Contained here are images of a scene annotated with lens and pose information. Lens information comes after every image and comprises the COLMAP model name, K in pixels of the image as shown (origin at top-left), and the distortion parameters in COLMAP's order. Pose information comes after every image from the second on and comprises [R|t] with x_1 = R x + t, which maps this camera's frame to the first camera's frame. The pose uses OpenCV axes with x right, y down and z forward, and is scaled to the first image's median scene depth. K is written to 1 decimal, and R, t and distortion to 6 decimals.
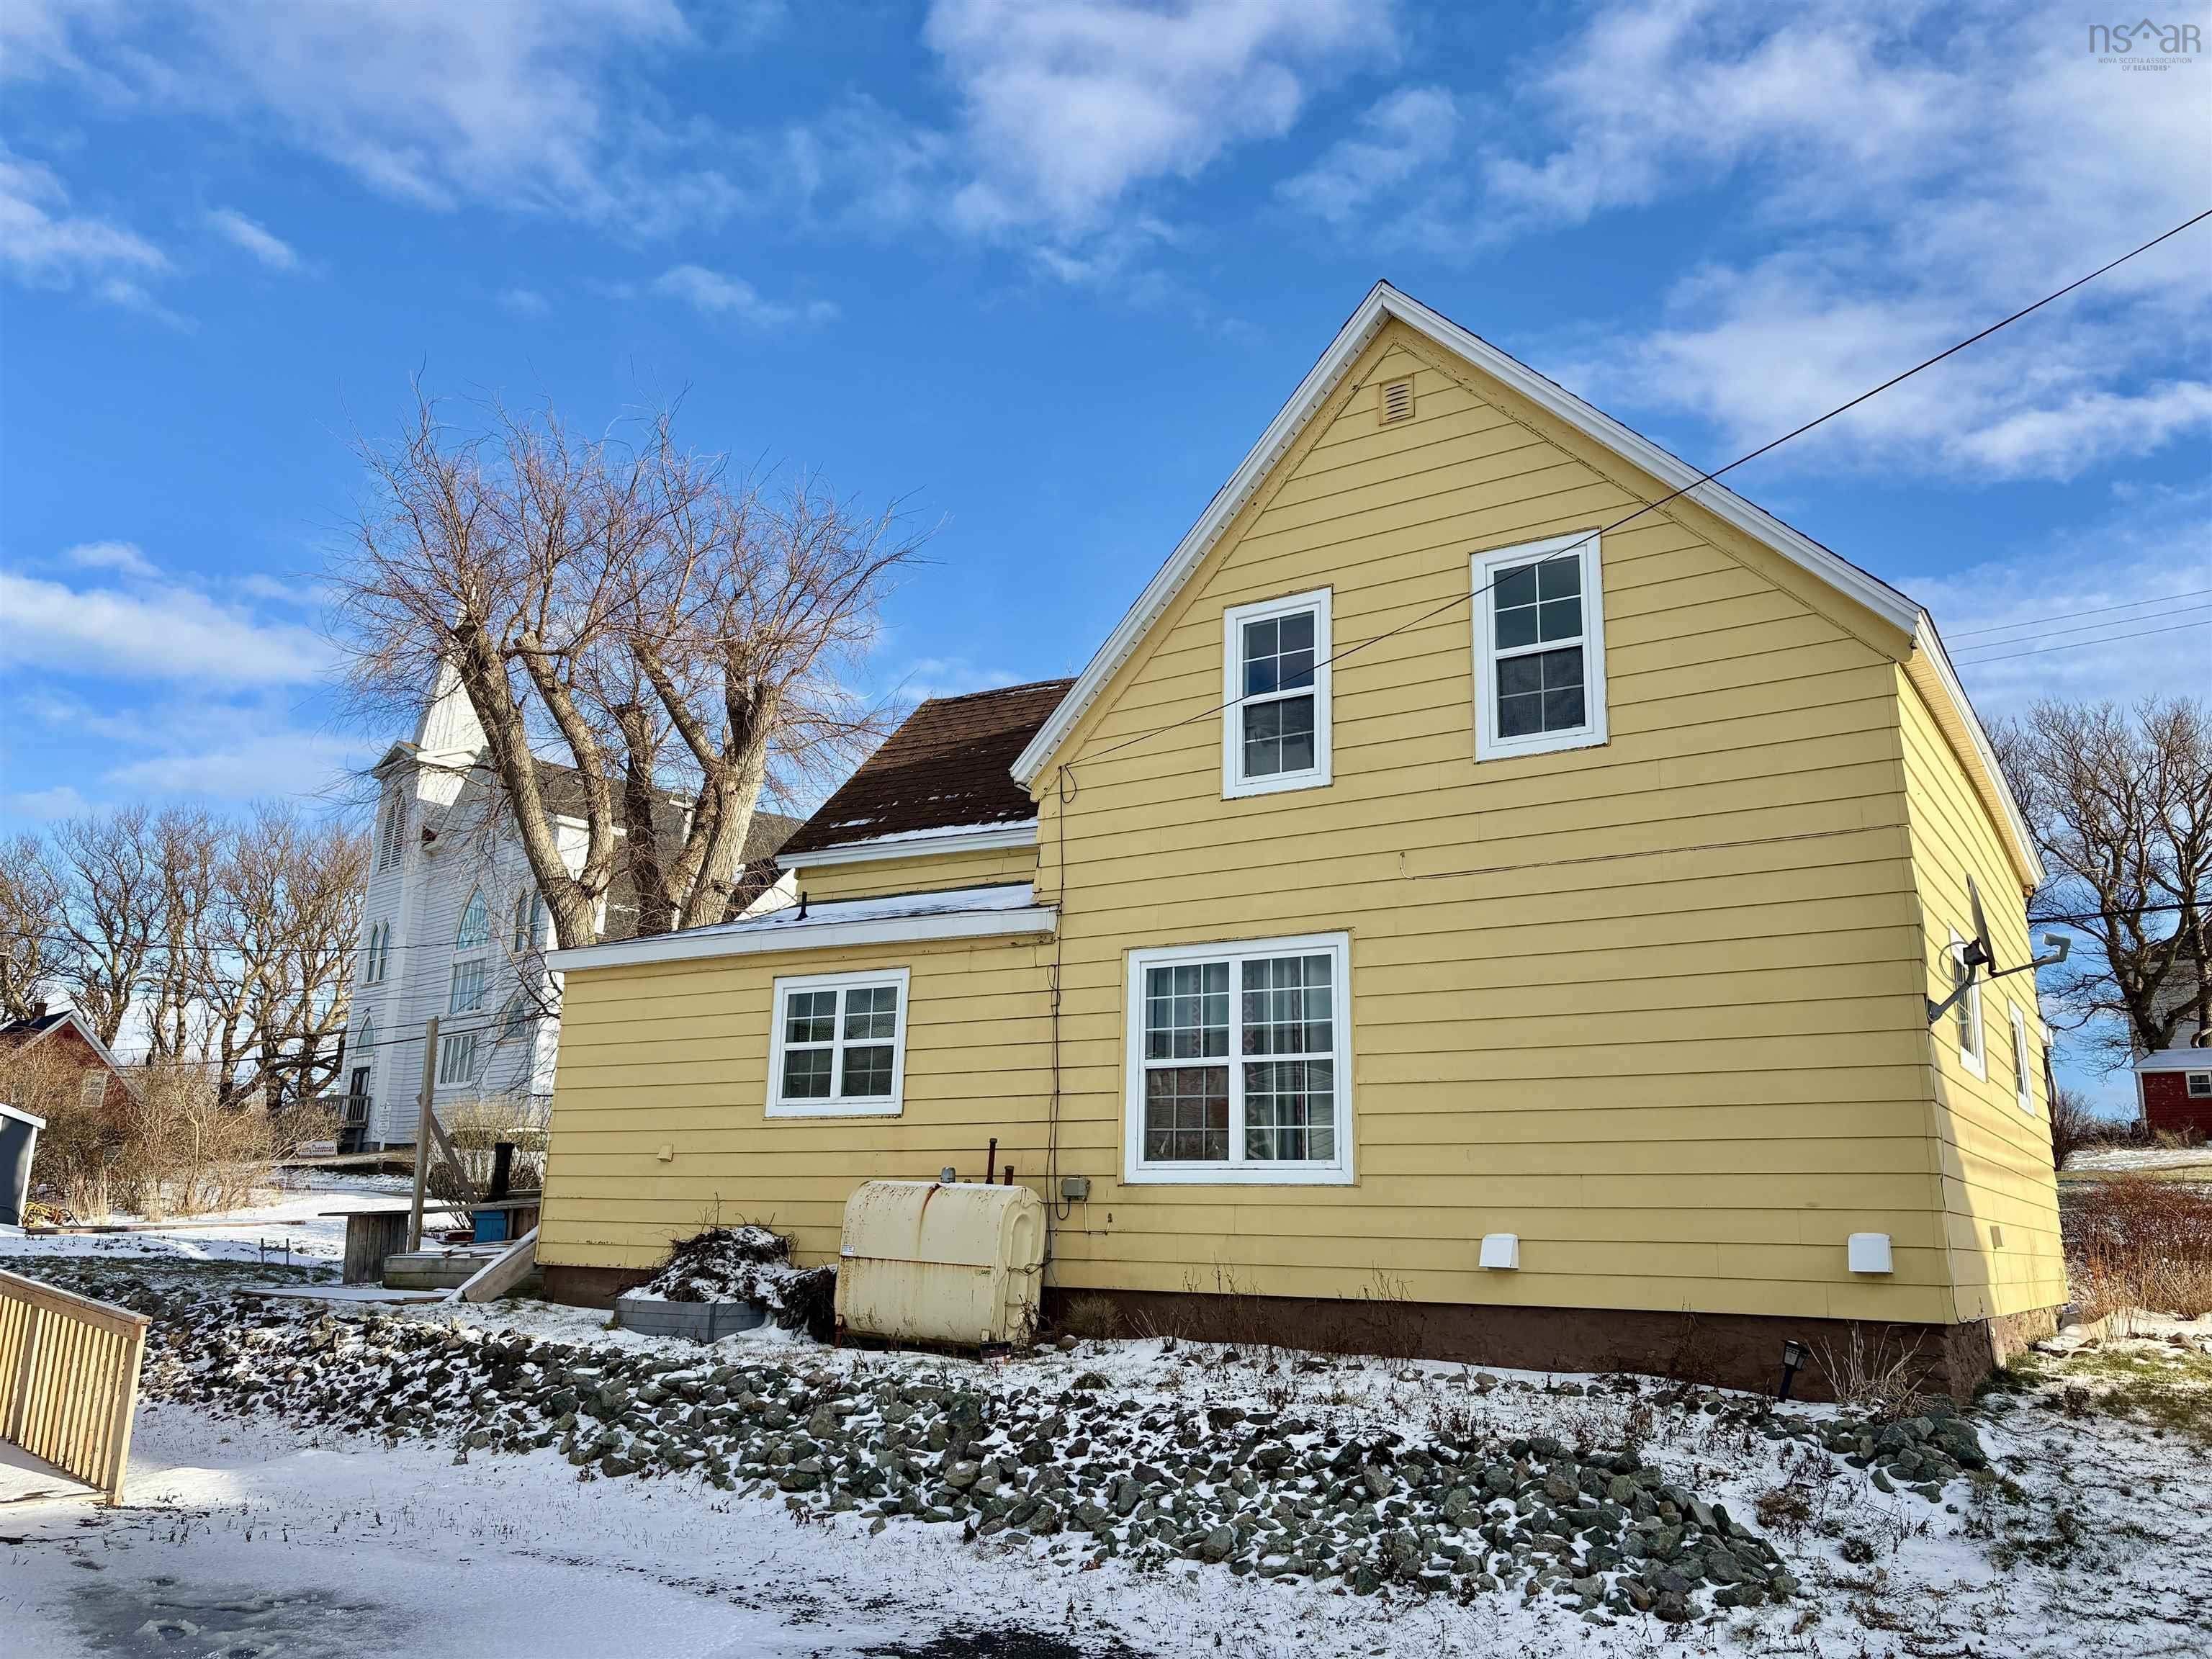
lens RADIAL K [[1683.3, 0, 1106.0], [0, 1683.3, 829.5], [0, 0, 1]] dist [0.126546, -0.204600]
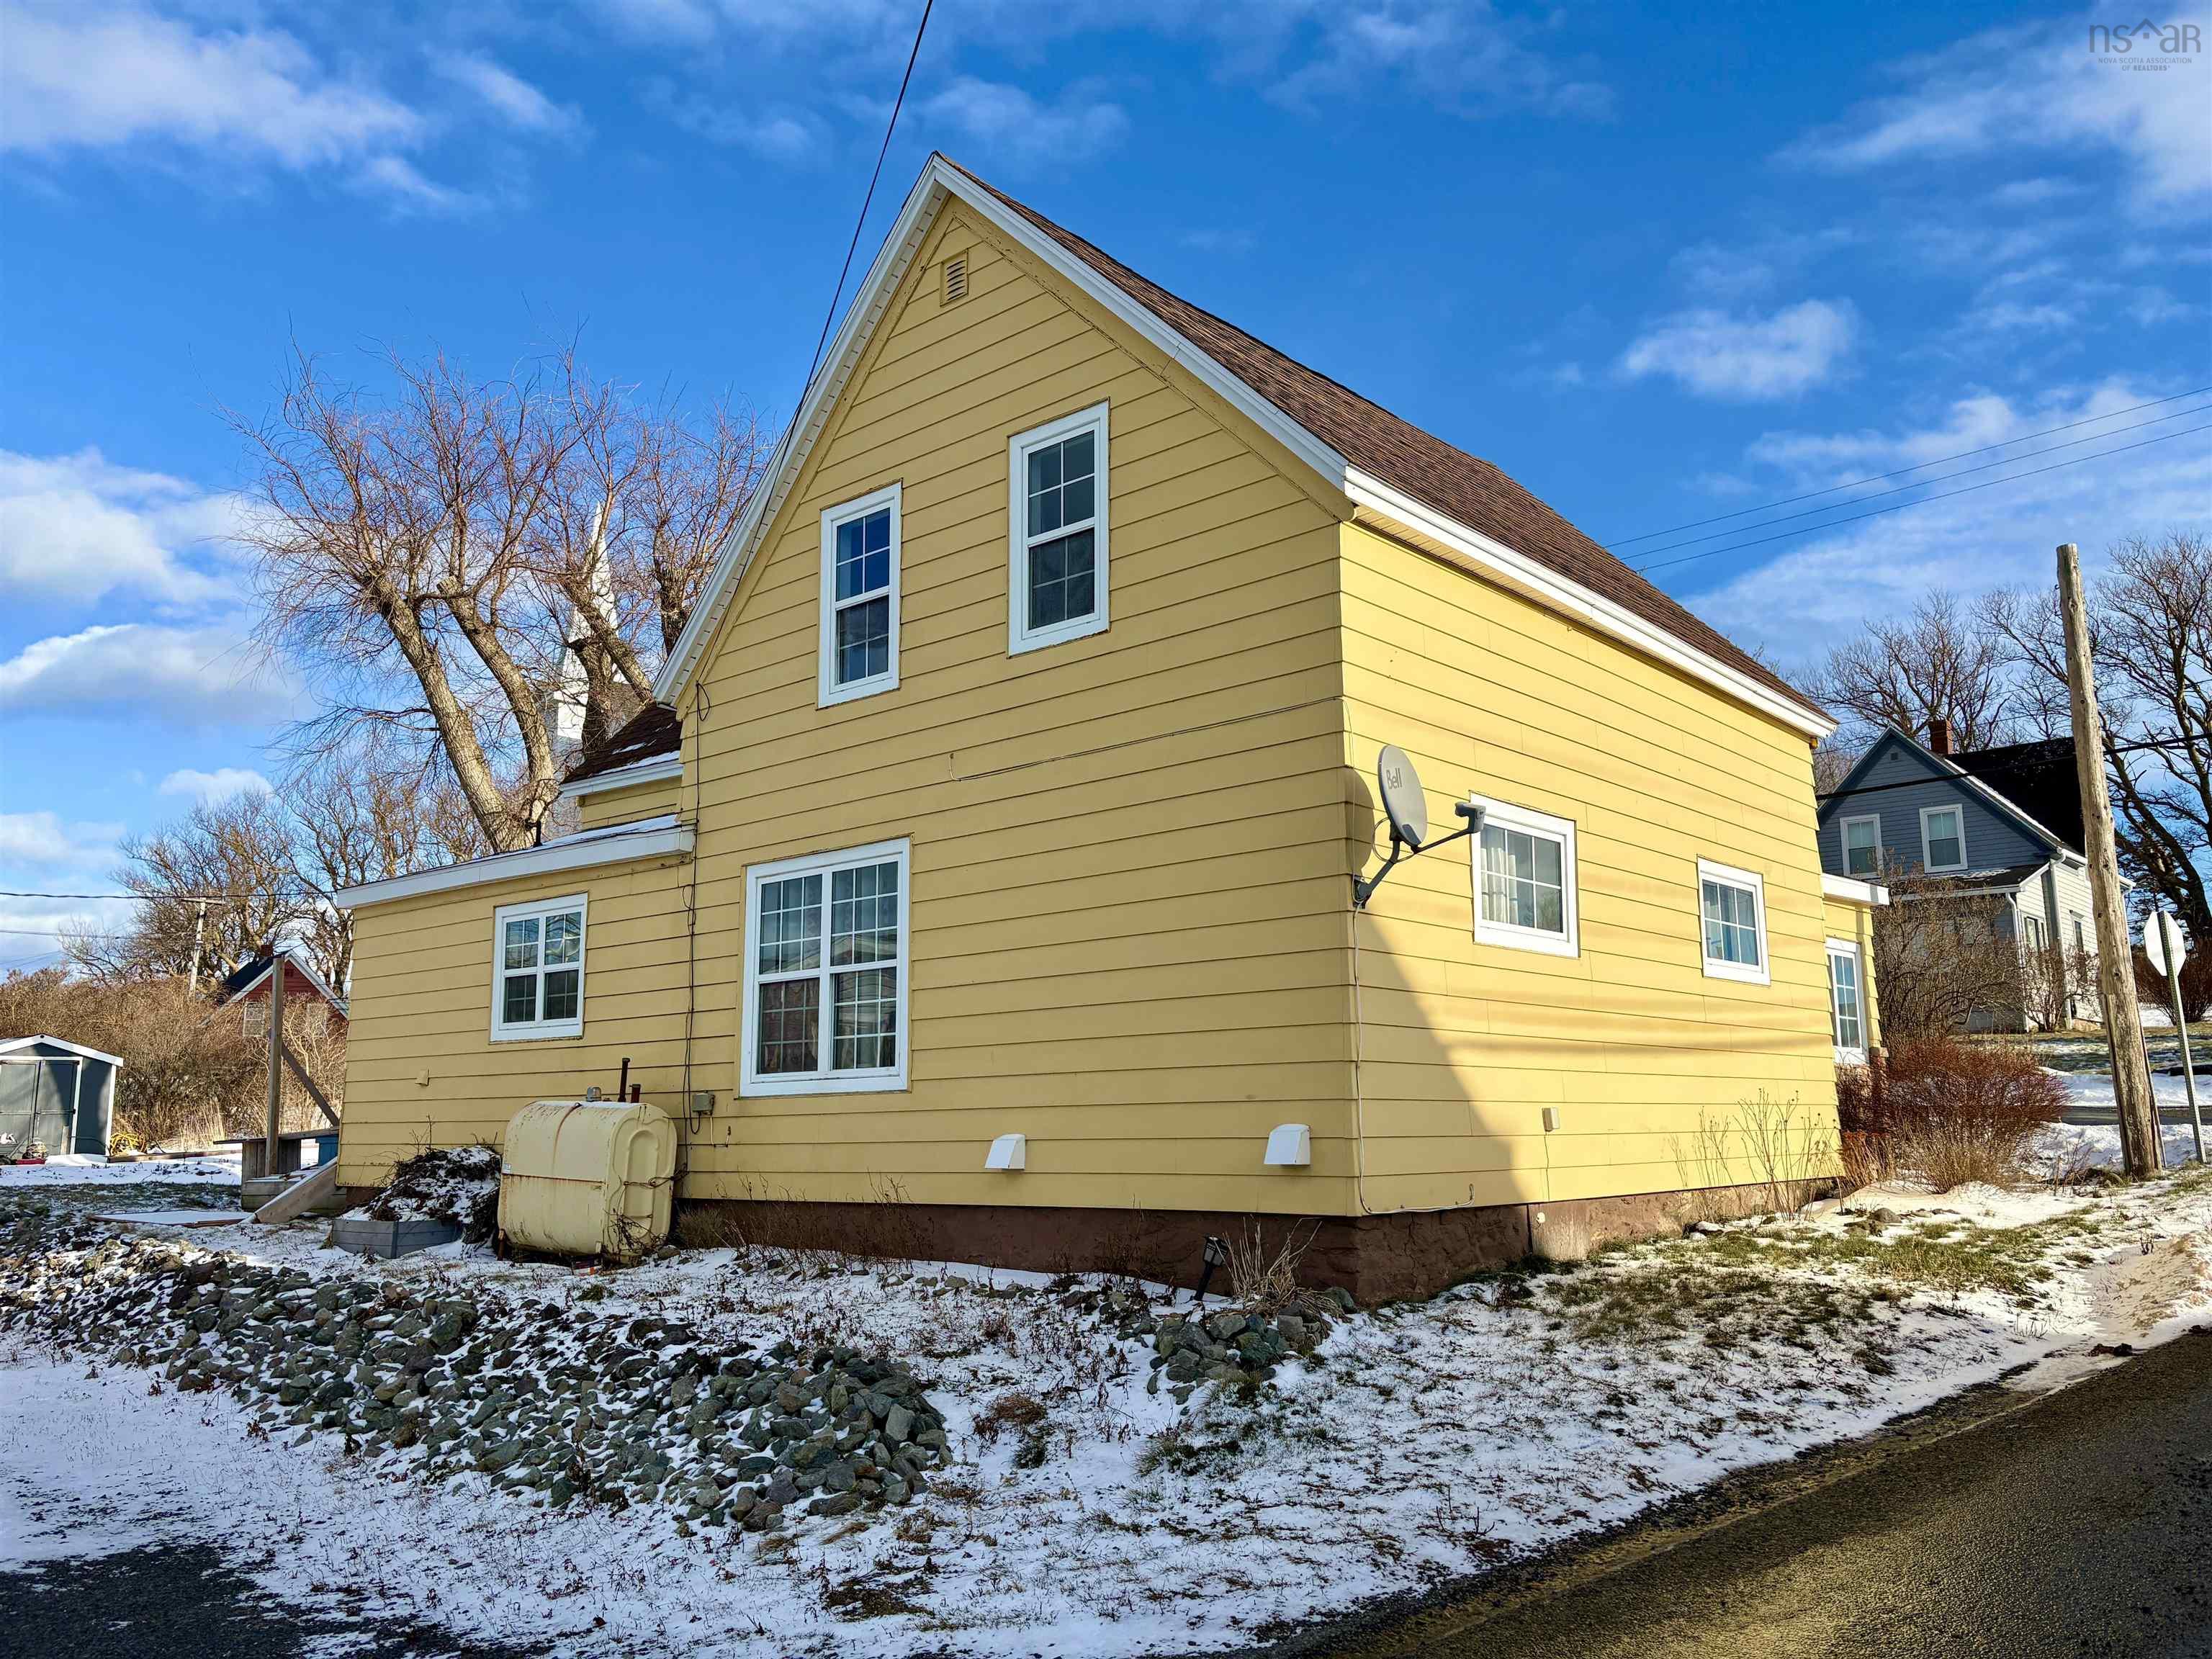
lens RADIAL K [[1684.1, 0, 1103.0], [0, 1684.1, 859.1], [0, 0, 1]] dist [0.047146, -0.005569]
pose [[0.989854, -0.051212, -0.132540, 0.359385], [0.061228, 0.995478, 0.072630, 0.007971], [0.128221, -0.080008, 0.988513, 0.043485]]
